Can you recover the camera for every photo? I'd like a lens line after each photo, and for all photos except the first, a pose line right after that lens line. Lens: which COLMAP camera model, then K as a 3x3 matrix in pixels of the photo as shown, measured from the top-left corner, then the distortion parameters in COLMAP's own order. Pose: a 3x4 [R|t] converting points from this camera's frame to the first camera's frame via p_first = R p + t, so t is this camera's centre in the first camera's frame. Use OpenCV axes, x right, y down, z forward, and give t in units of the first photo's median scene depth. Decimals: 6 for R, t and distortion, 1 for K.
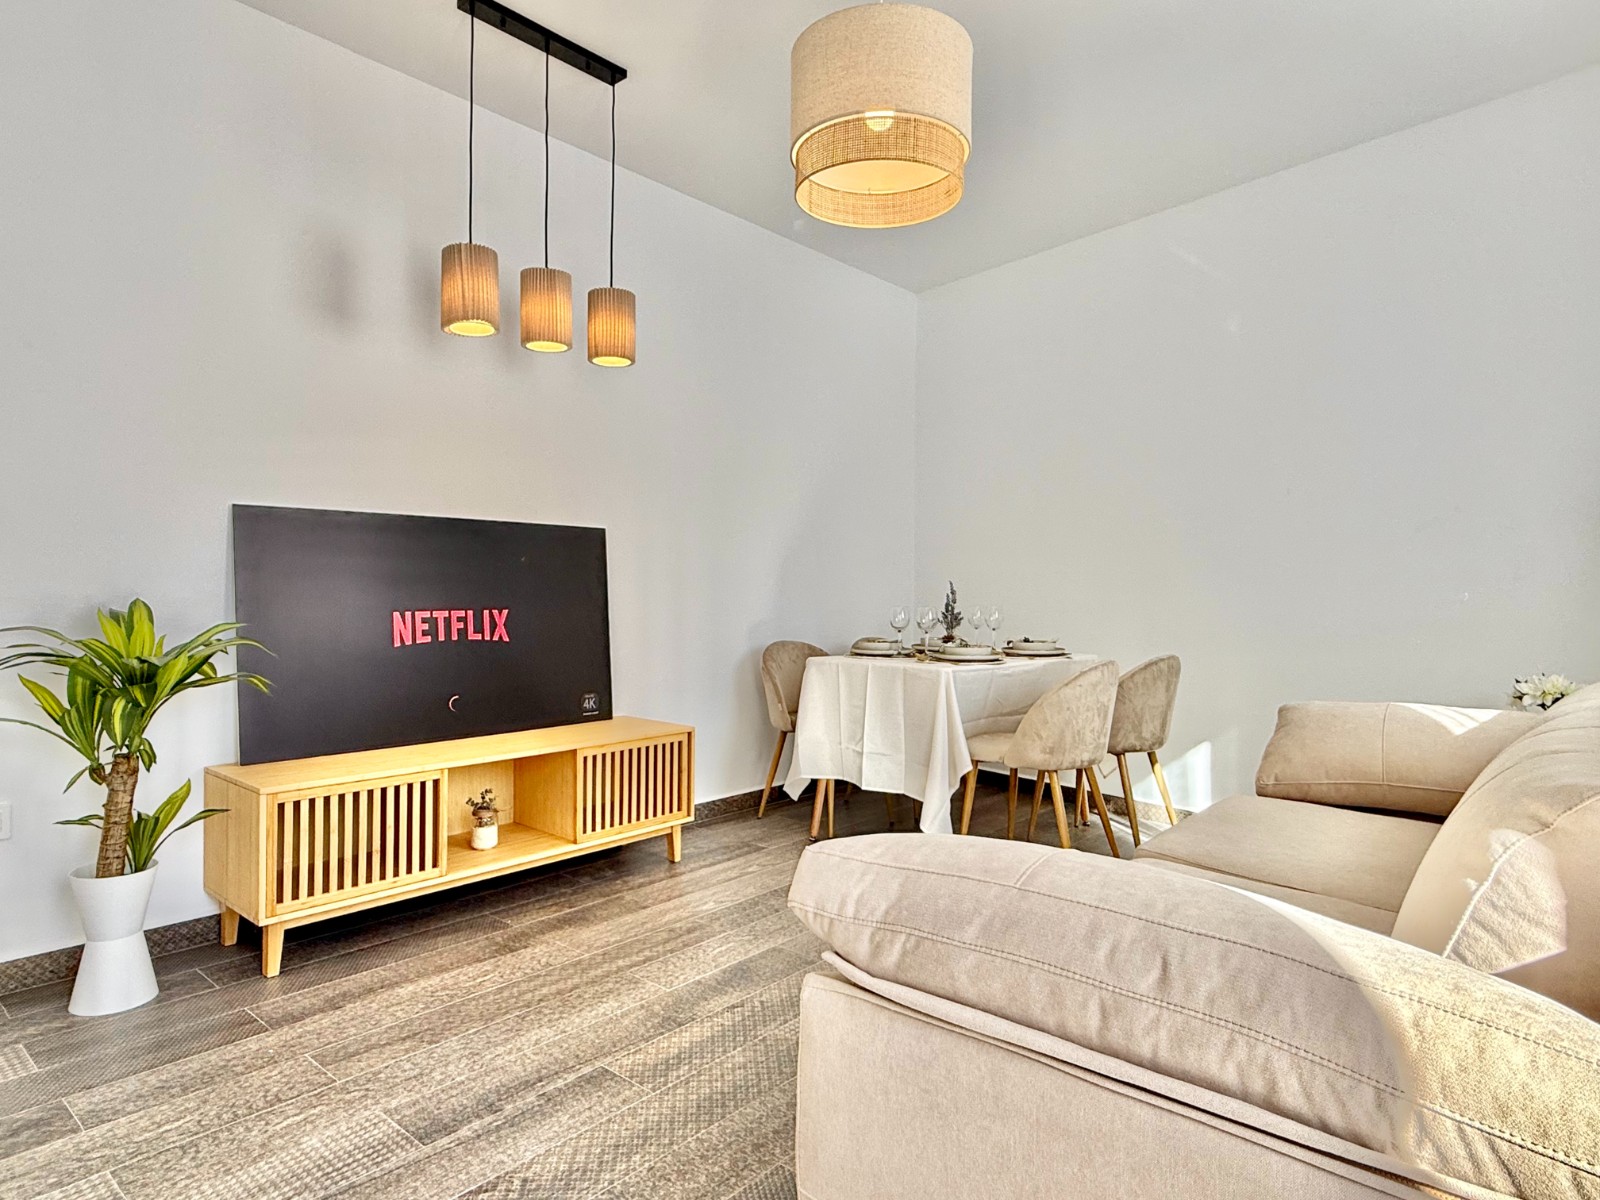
lens RADIAL K [[945.9, 0, 795.2], [0, 945.9, 589.3], [0, 0, 1]] dist [-0.006416, -0.000457]
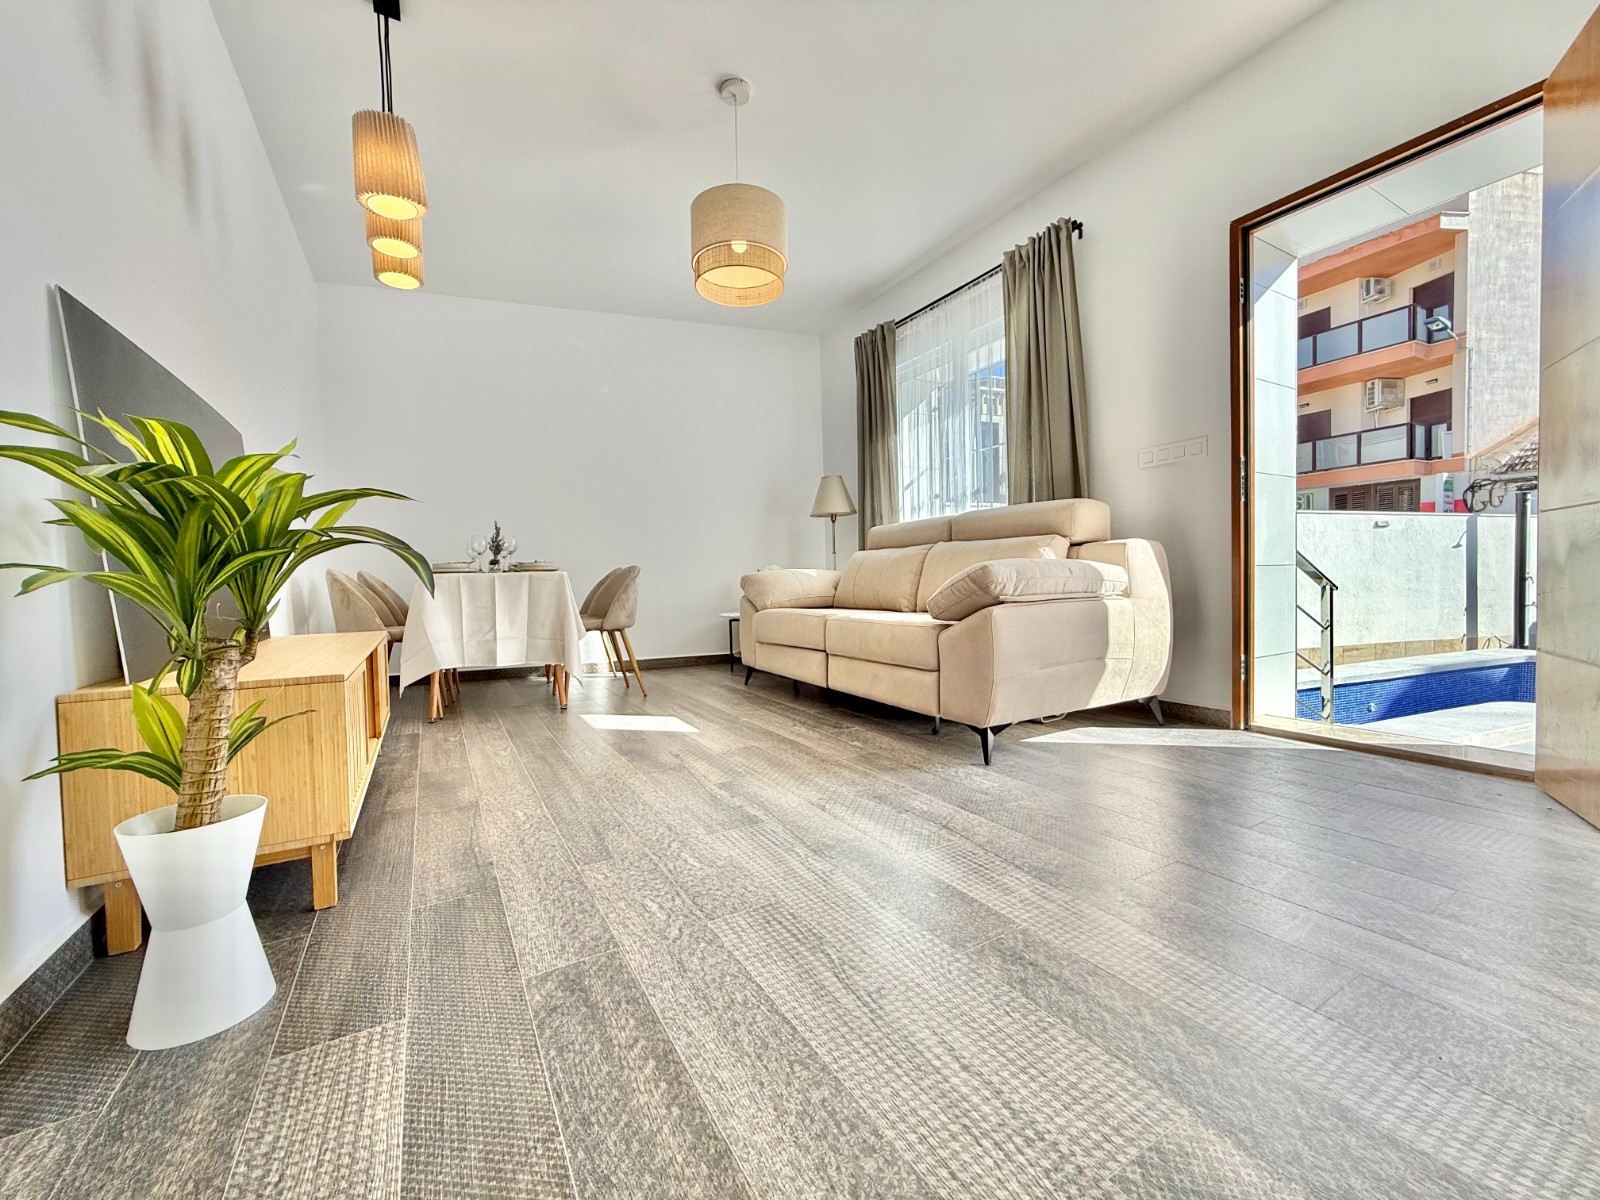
lens RADIAL K [[657.6, 0, 778.4], [0, 657.6, 601.6], [0, 0, 1]] dist [0.001515, 0.000051]
pose [[0.331936, -0.050241, 0.941963, -1.051674], [0.029722, 0.998642, 0.042790, 0.138590], [-0.942833, 0.013794, 0.332979, 0.465373]]
